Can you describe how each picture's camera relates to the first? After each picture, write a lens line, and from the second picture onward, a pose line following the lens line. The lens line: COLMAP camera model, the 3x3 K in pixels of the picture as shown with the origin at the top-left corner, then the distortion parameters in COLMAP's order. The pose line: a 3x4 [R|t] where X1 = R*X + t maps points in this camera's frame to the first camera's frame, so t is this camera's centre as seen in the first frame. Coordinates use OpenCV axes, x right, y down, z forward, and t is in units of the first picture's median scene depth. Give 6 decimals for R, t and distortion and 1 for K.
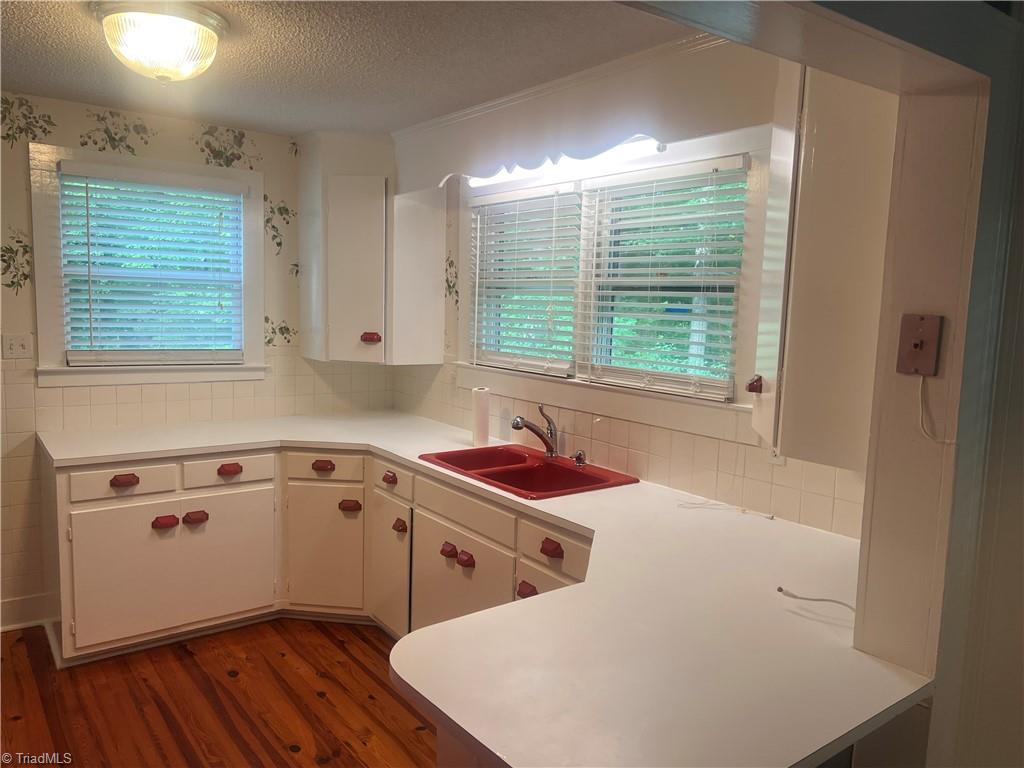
lens RADIAL K [[769.0, 0, 516.0], [0, 769.0, 379.8], [0, 0, 1]] dist [0.036467, -0.003988]
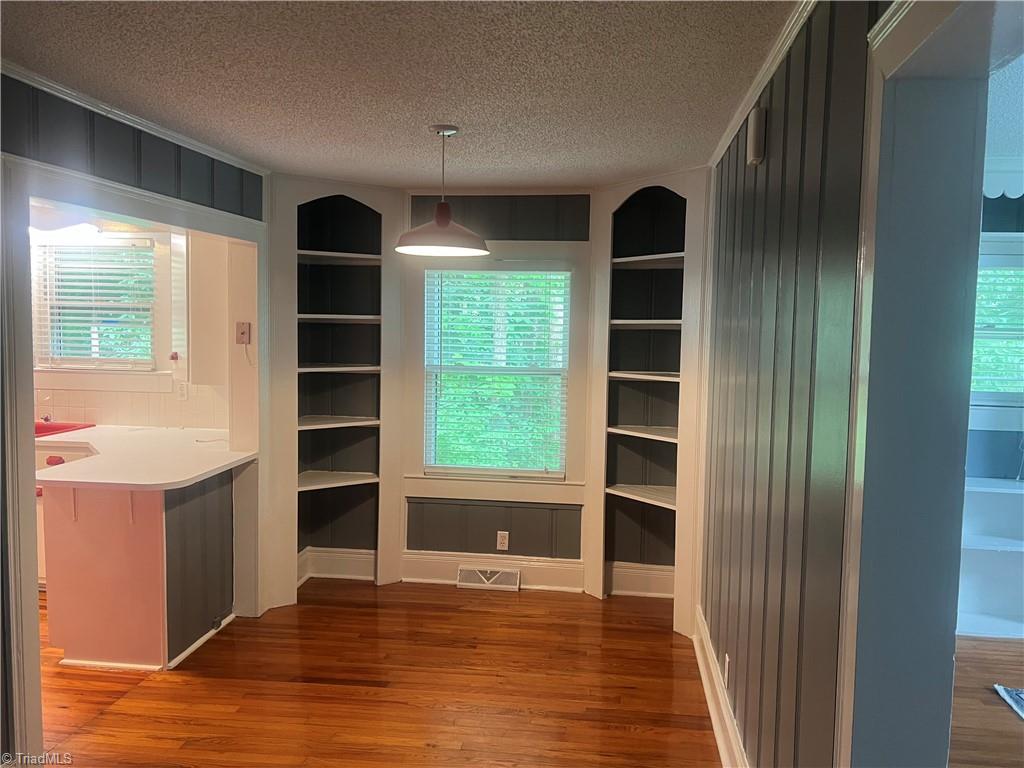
lens RADIAL K [[769.0, 0, 516.0], [0, 769.0, 379.8], [0, 0, 1]] dist [0.036467, -0.003988]
pose [[0.698066, -0.070887, 0.712516, -0.442536], [0.079291, 0.996620, 0.021469, 0.079252], [-0.711630, 0.041509, 0.701327, -0.922015]]
